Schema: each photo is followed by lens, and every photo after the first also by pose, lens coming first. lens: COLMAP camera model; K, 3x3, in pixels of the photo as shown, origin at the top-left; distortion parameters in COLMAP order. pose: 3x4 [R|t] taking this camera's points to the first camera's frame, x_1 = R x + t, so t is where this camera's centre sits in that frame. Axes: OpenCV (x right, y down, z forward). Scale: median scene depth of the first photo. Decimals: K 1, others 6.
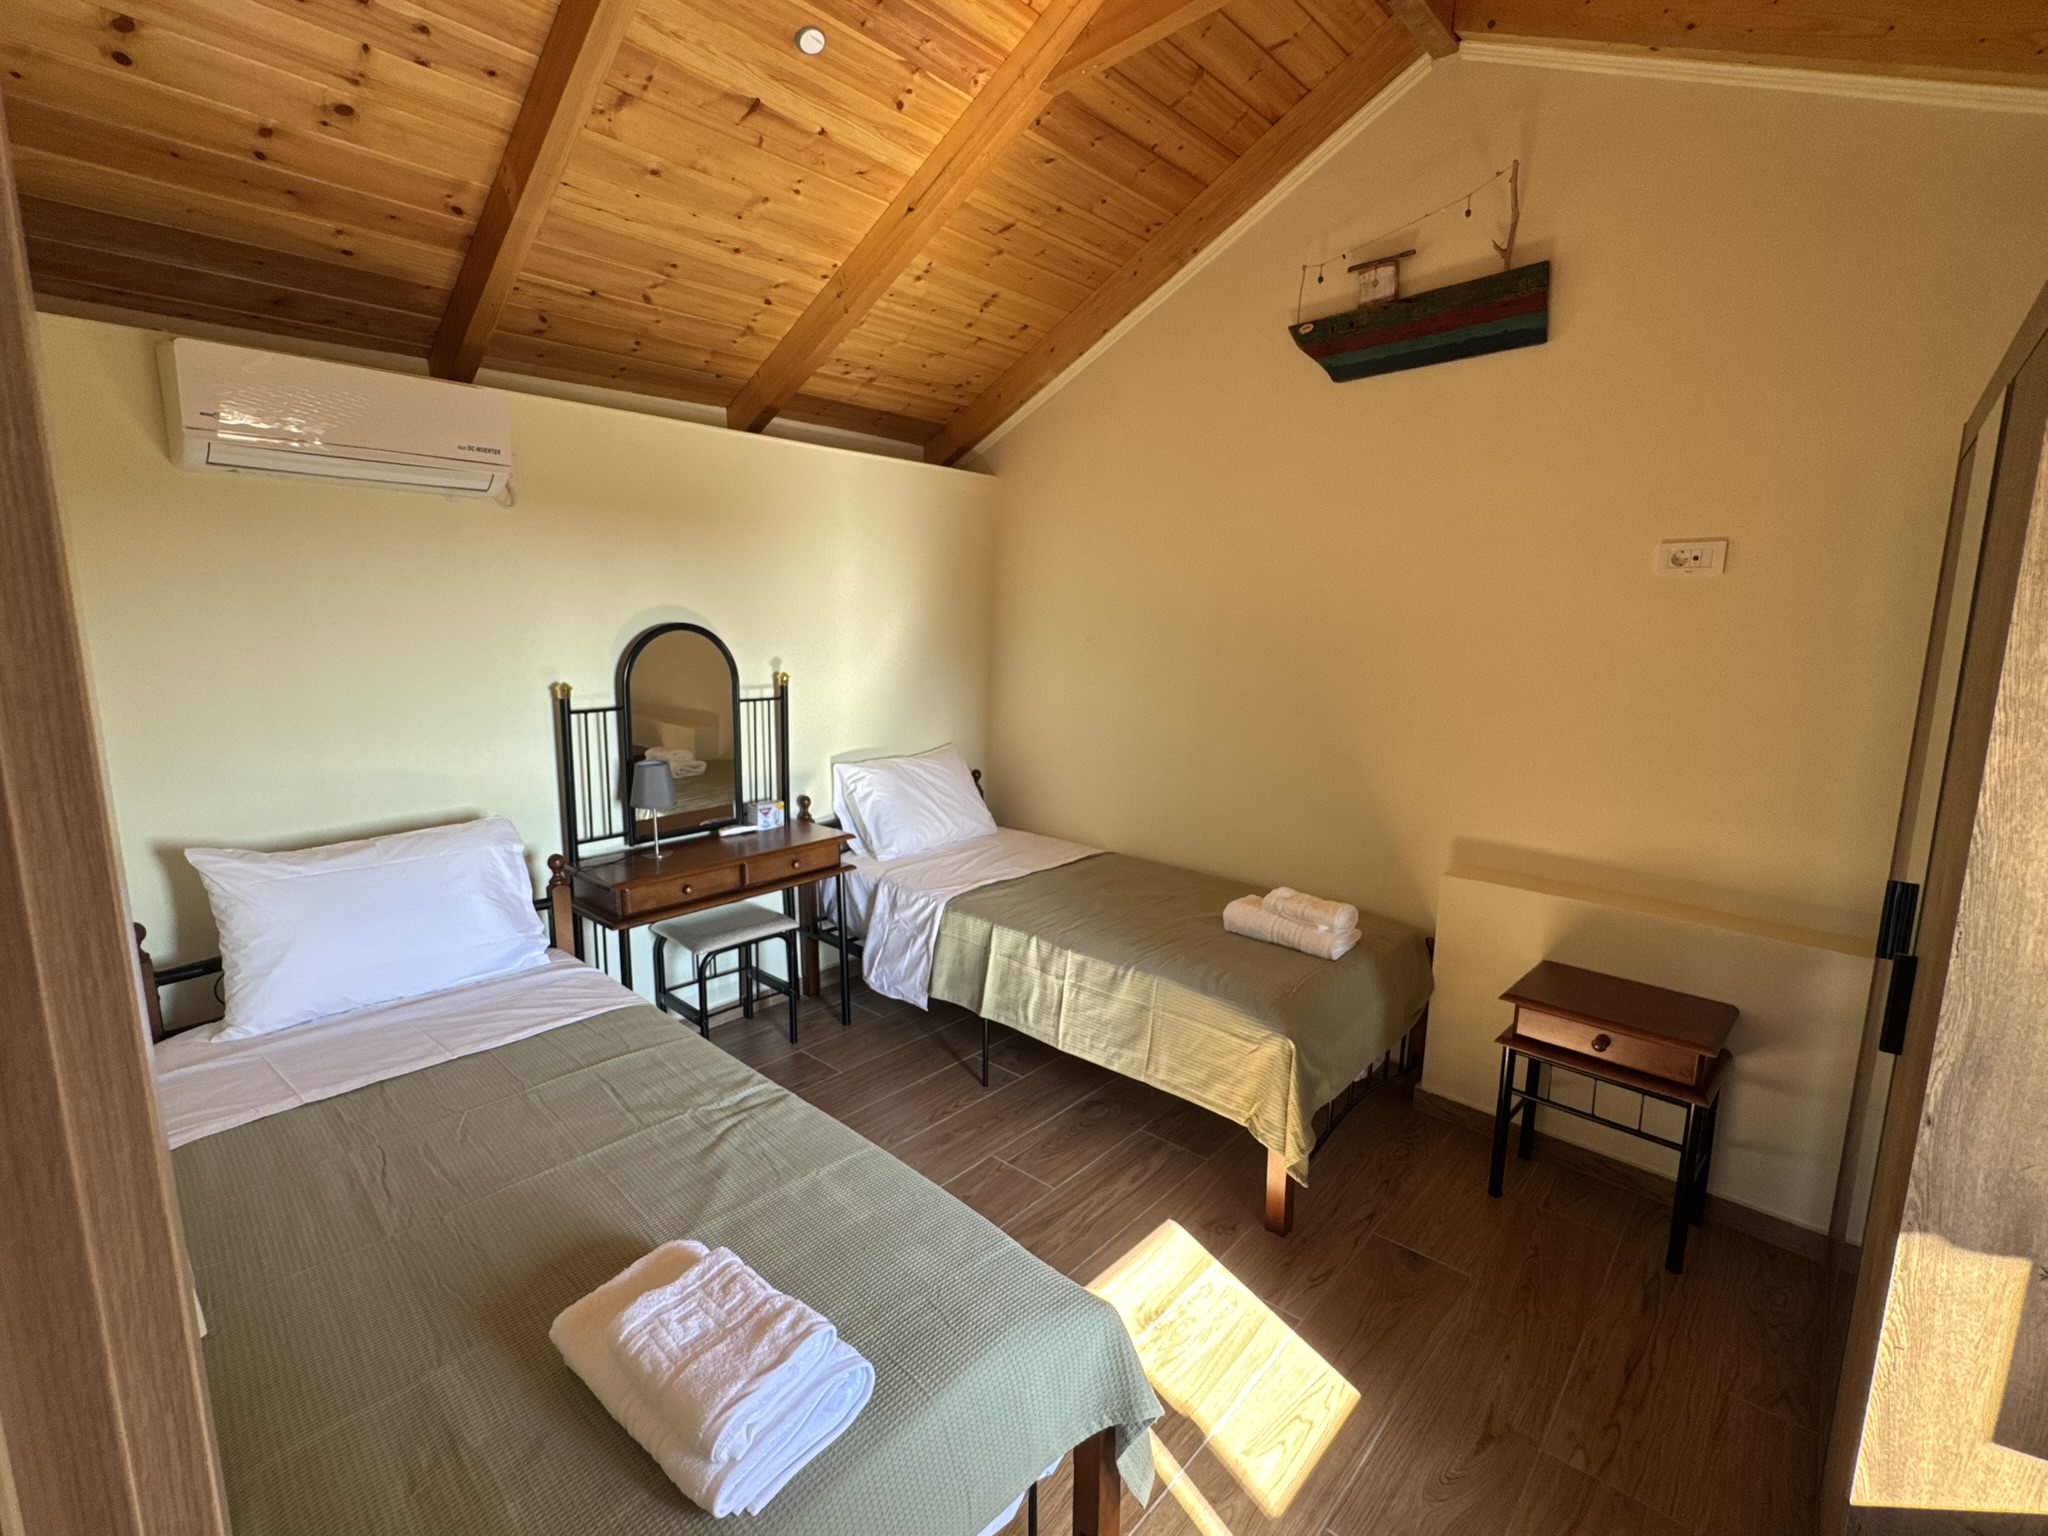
lens RADIAL K [[931.1, 0, 1024.0], [0, 931.1, 768.0], [0, 0, 1]] dist [-0.004649, -0.000917]
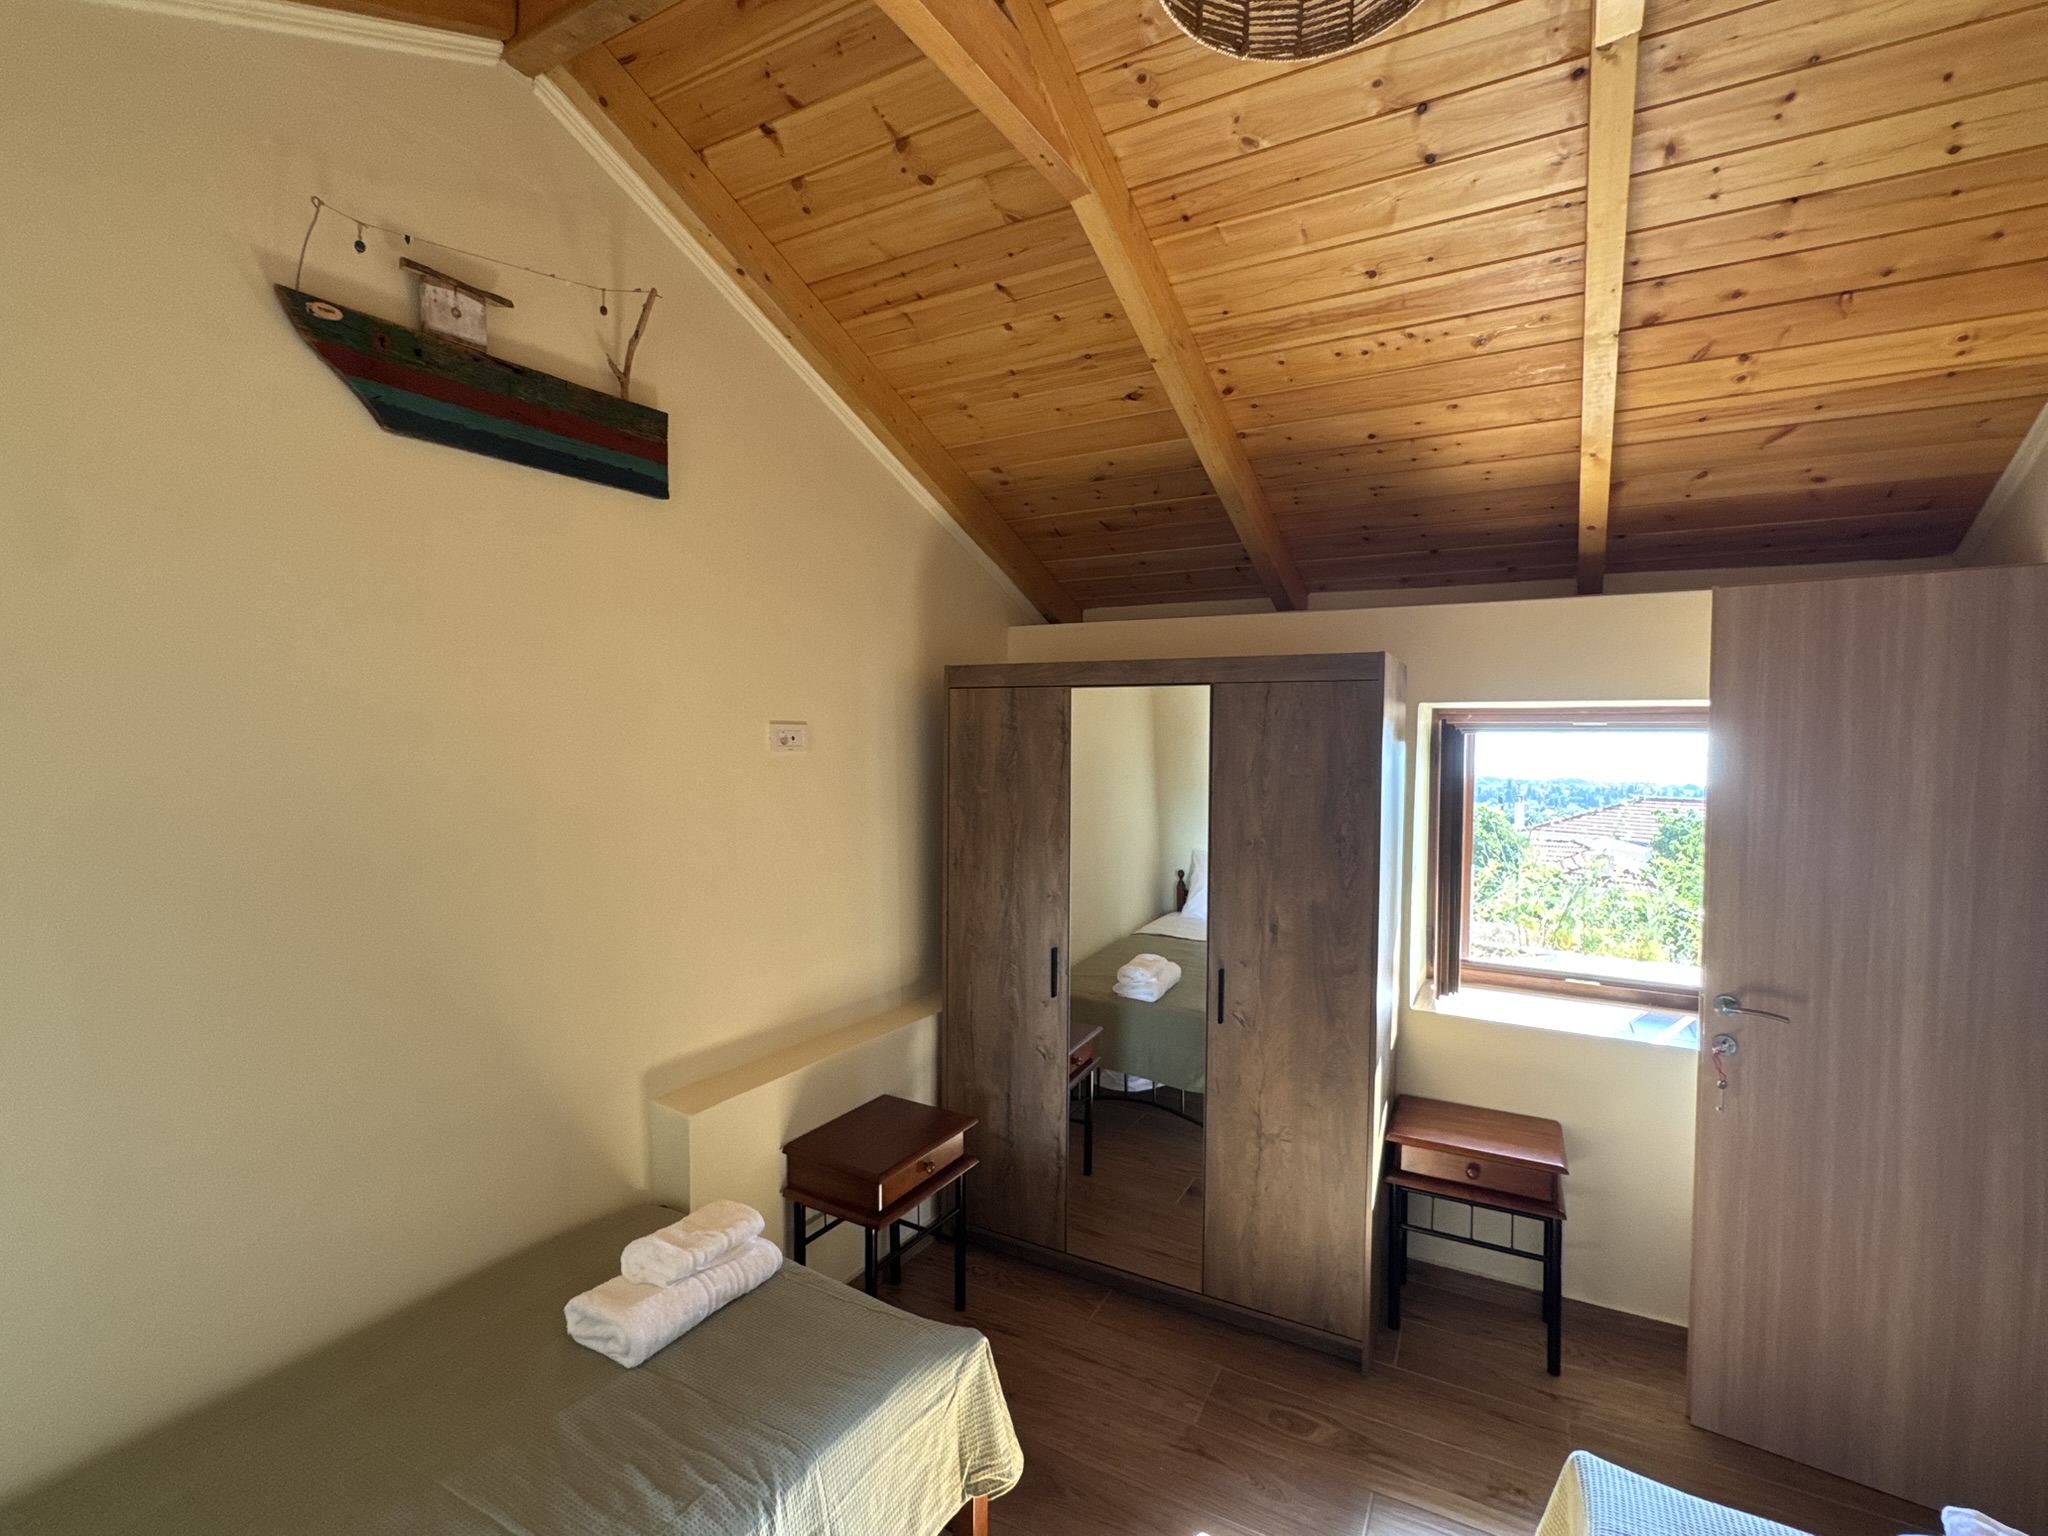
lens RADIAL K [[931.1, 0, 1024.0], [0, 931.1, 768.0], [0, 0, 1]] dist [-0.004649, -0.000917]
pose [[-0.251356, -0.040903, 0.967030, -0.394082], [0.152352, 0.984980, 0.081262, -0.208394], [-0.955829, 0.167755, -0.241349, 0.879470]]
